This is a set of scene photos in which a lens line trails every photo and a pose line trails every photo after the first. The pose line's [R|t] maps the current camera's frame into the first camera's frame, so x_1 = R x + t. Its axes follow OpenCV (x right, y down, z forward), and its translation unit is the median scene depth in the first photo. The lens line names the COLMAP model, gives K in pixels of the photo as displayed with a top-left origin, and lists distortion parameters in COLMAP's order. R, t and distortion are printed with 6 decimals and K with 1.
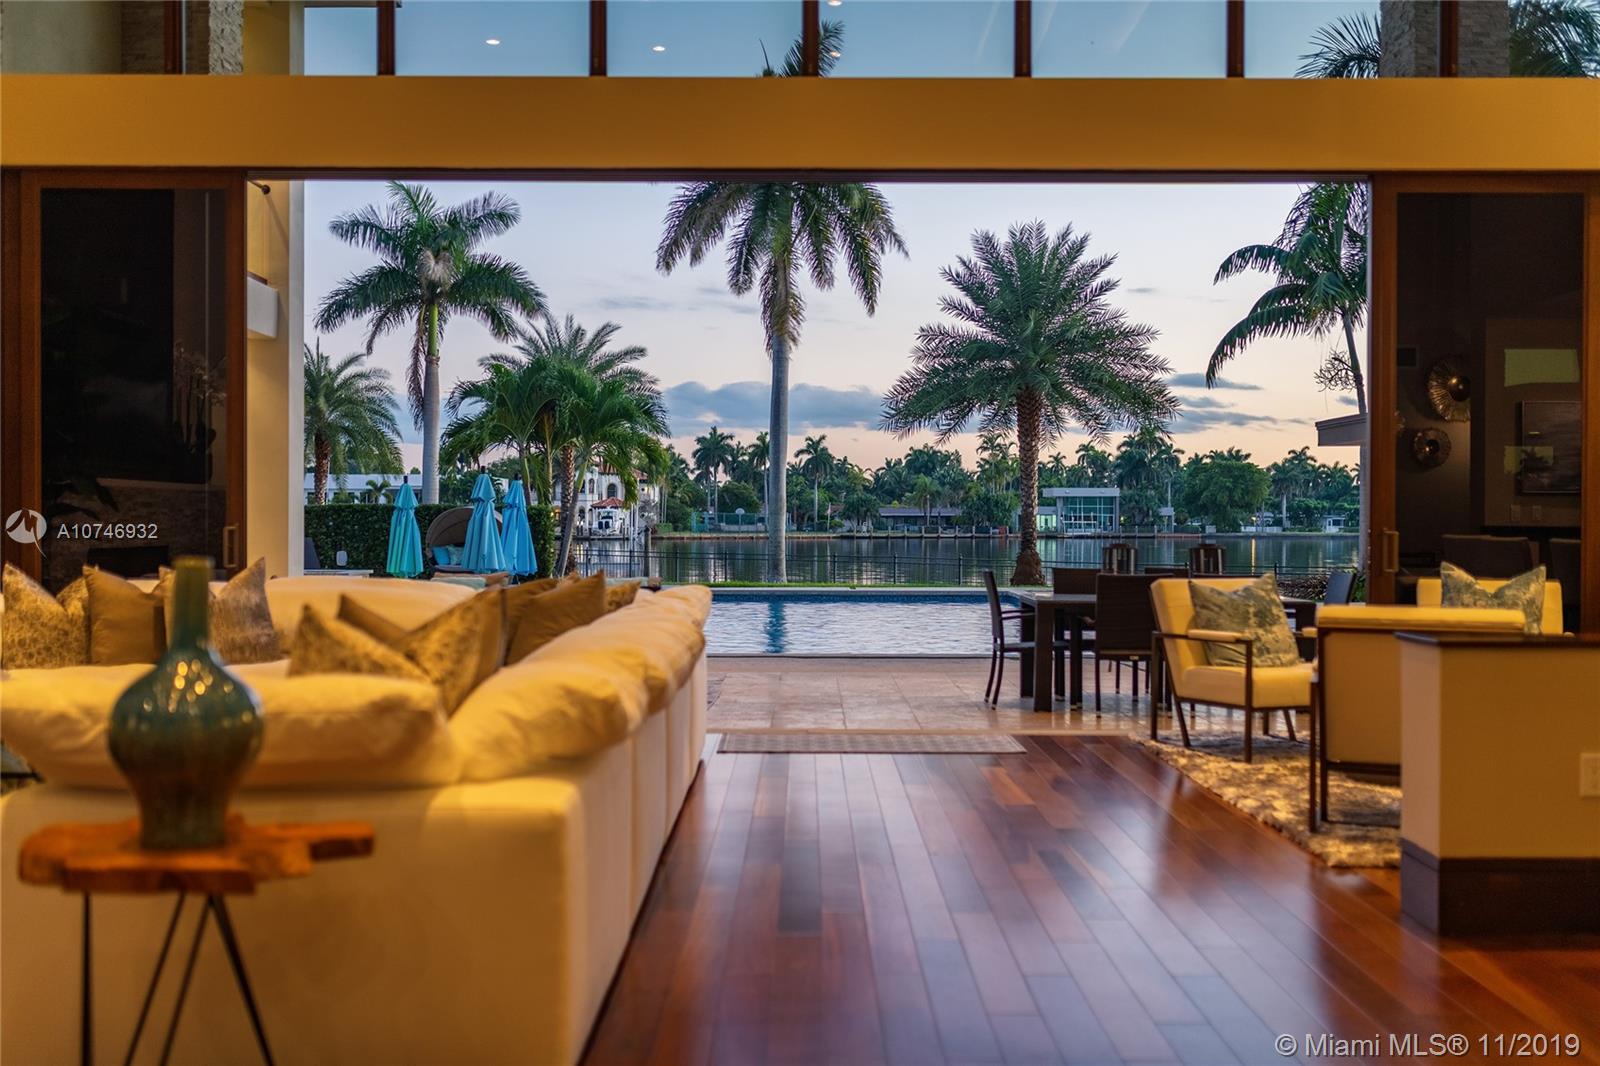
lens RADIAL K [[1520.9, 0, 800.0], [0, 1520.9, 533.0], [0, 0, 1]] dist [-0.021748, 0.070327]
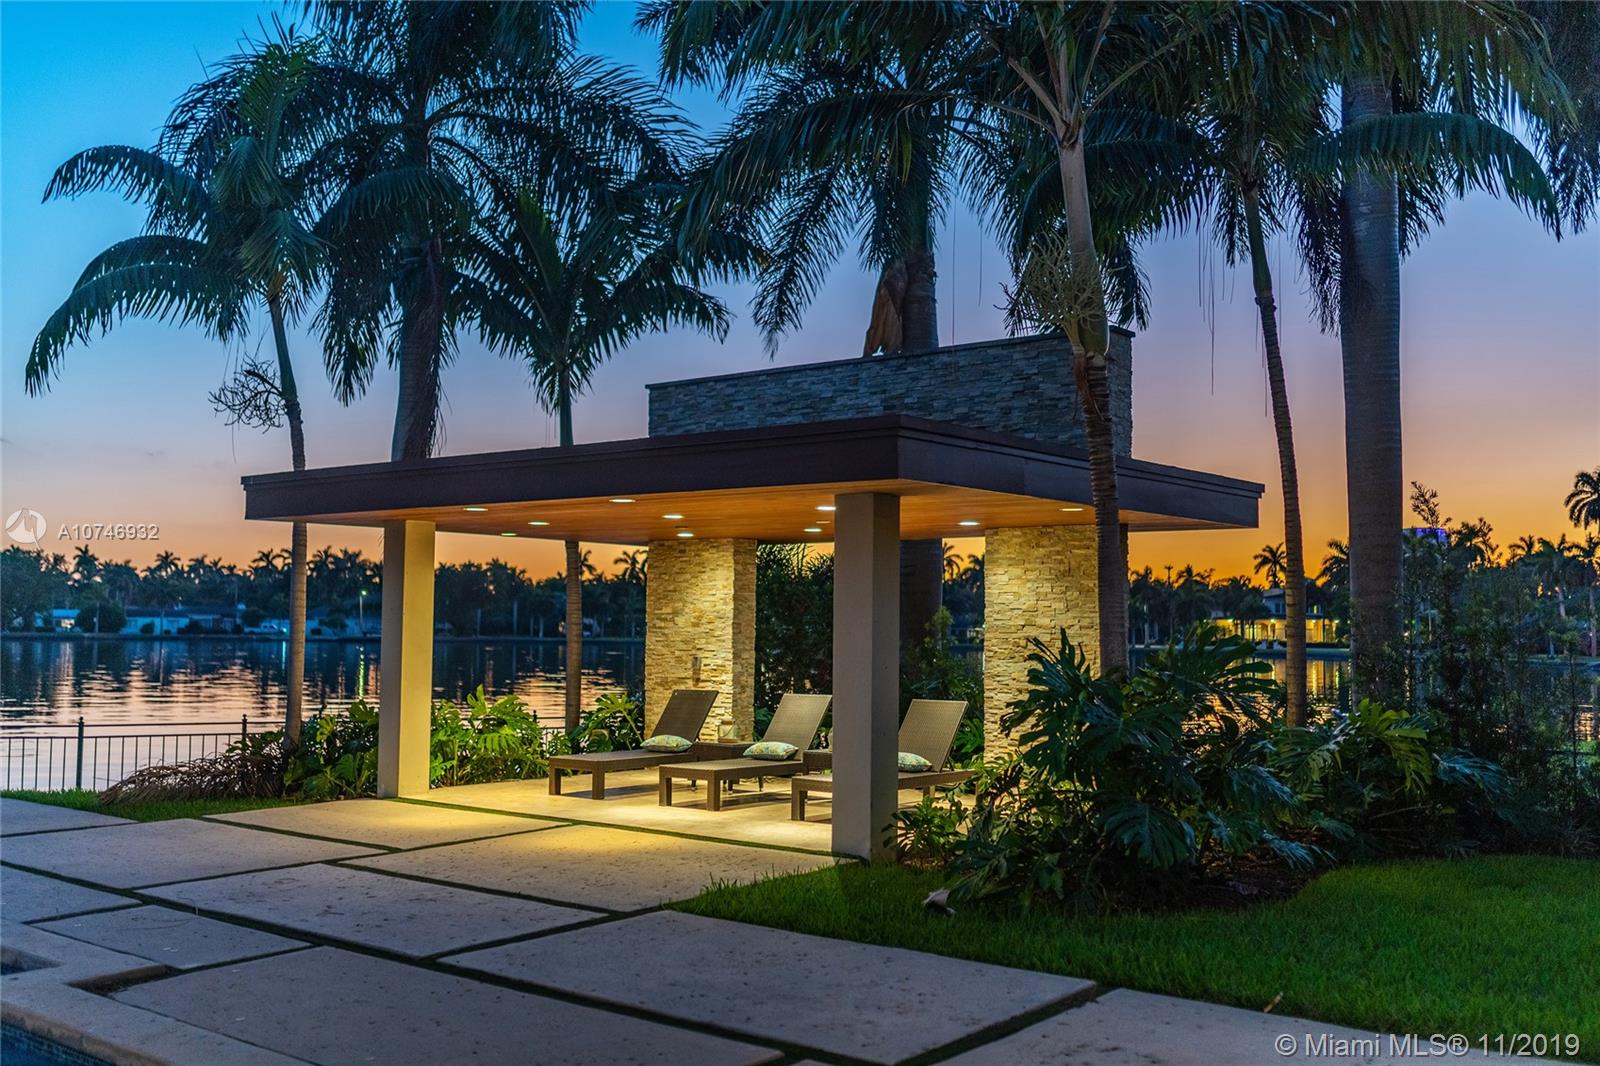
lens RADIAL K [[1520.9, 0, 800.0], [0, 1520.9, 533.0], [0, 0, 1]] dist [-0.021748, 0.070327]
pose [[0.621445, 0.050779, 0.781811, 0.017192], [-0.001549, 0.997975, -0.063588, -0.009249], [-0.783457, 0.038306, 0.620265, 0.303162]]
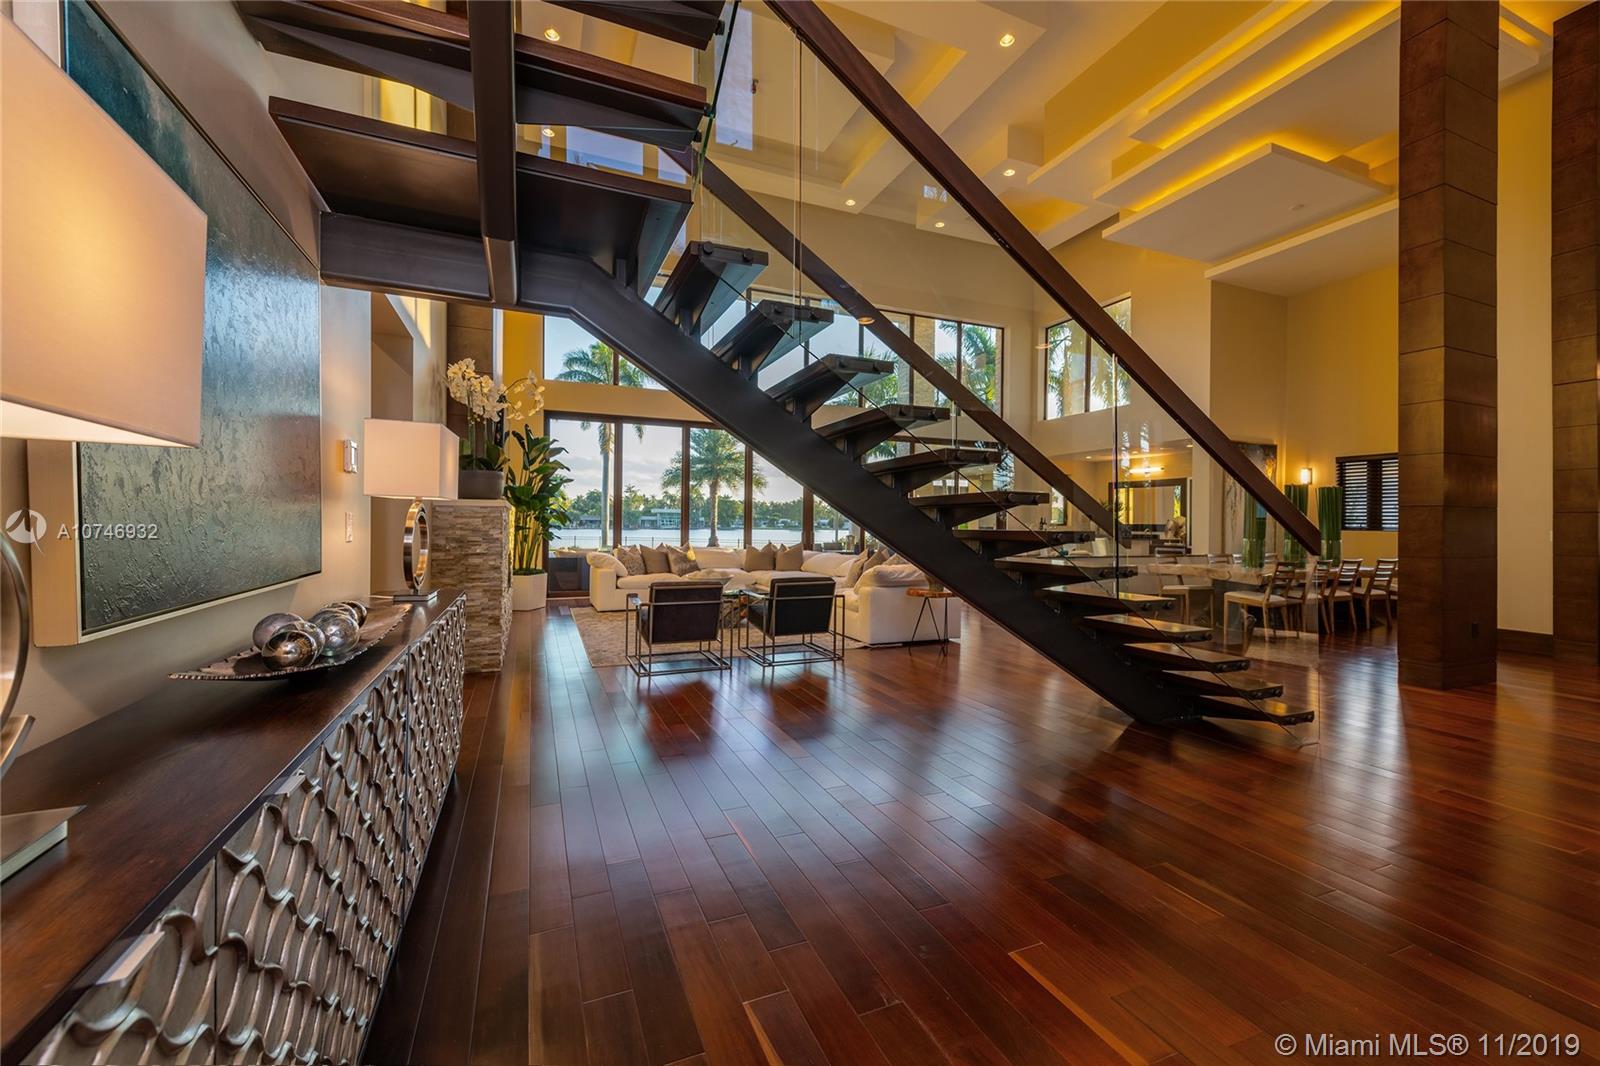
lens RADIAL K [[639.4, 0, 799.9], [0, 639.4, 528.7], [0, 0, 1]] dist [0.020277, -0.008676]
pose [[0.919376, 0.005380, 0.393344, -0.114299], [-0.006023, 0.999982, 0.000401, -0.002224], [-0.393334, -0.002738, 0.919391, -0.065380]]
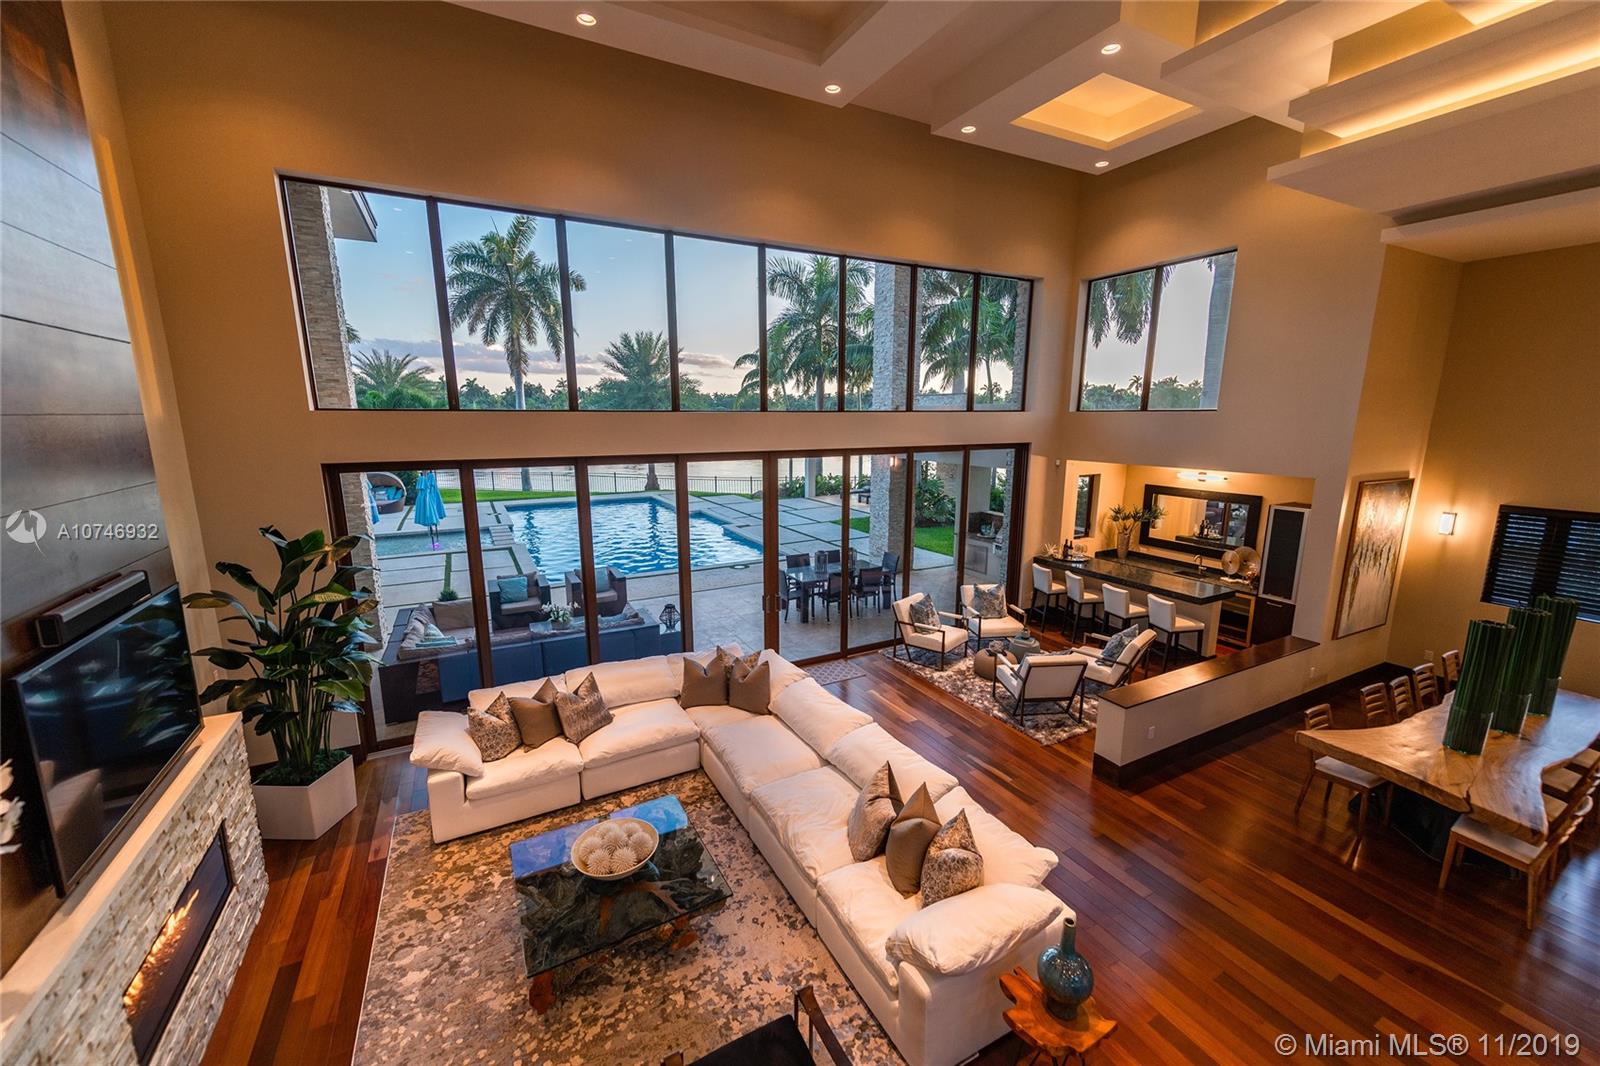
lens RADIAL K [[623.9, 0, 800.0], [0, 623.9, 533.0], [0, 0, 1]] dist [0.006422, -0.000149]
pose [[0.880692, -0.090726, 0.464920, -0.081518], [0.005504, 0.983380, 0.181474, -0.055987], [-0.473658, -0.157264, 0.866554, 0.021891]]
